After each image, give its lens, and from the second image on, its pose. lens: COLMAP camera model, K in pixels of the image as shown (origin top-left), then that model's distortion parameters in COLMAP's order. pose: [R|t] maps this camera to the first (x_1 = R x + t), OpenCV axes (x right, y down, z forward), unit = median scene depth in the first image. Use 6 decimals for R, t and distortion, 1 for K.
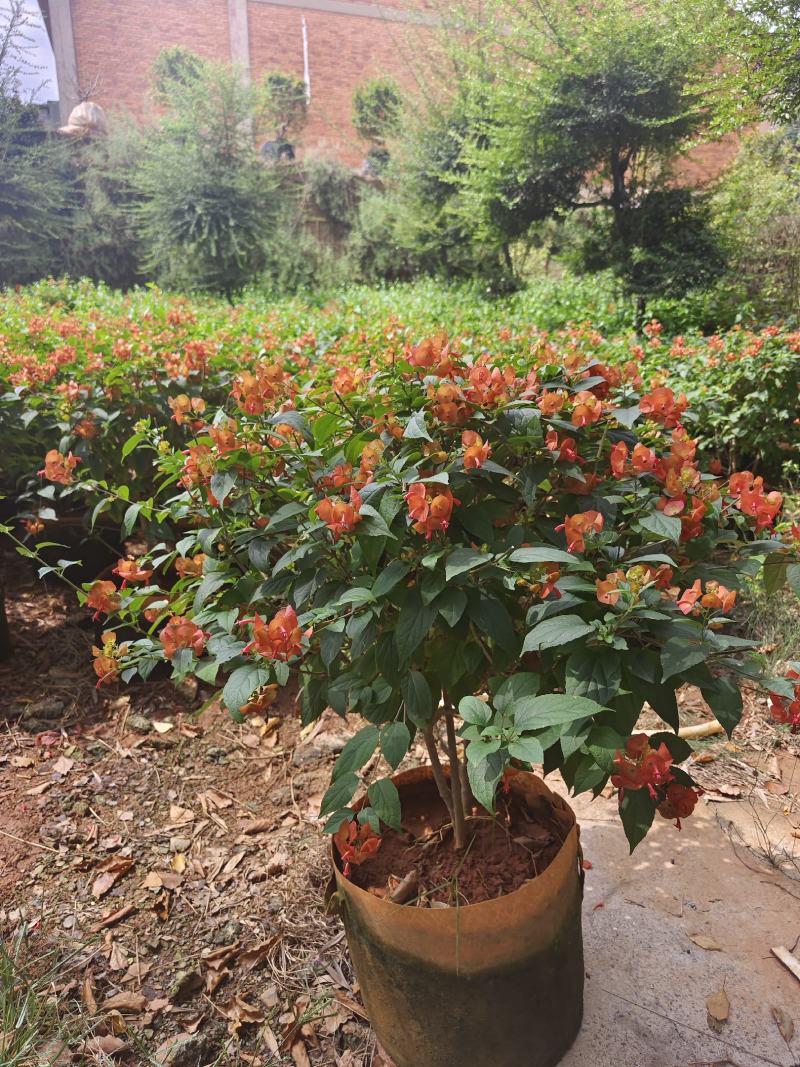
lens RADIAL K [[738.3, 0, 409.8], [0, 738.3, 538.5], [0, 0, 1]] dist [0.029737, -0.029010]
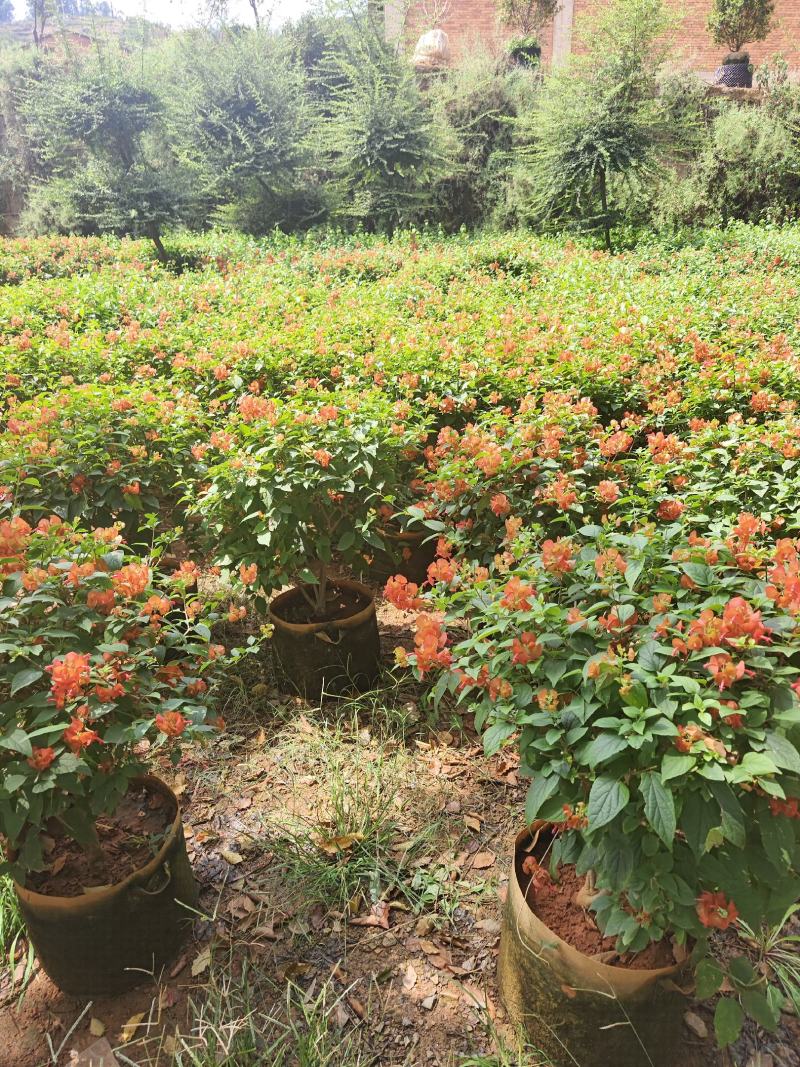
lens RADIAL K [[738.3, 0, 409.1], [0, 738.3, 518.0], [0, 0, 1]] dist [0.029737, -0.029010]
pose [[0.955543, 0.092697, -0.279901, -0.823048], [-0.068404, 0.993089, 0.095365, -0.178311], [0.286807, -0.071979, 0.955280, -0.099343]]
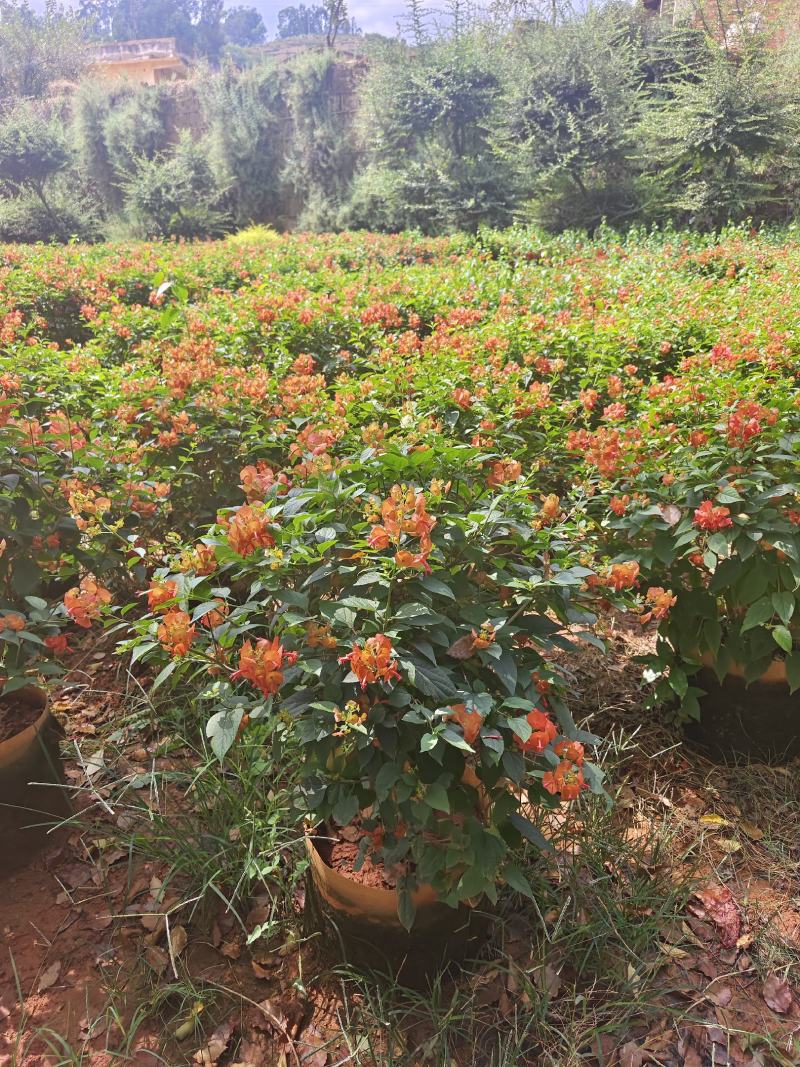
lens RADIAL K [[738.3, 0, 414.8], [0, 738.3, 532.9], [0, 0, 1]] dist [0.029737, -0.029010]
pose [[0.851738, 0.187242, -0.489370, -1.478555], [-0.144141, 0.981665, 0.124730, -0.115539], [0.503752, -0.035699, 0.863110, -0.063505]]
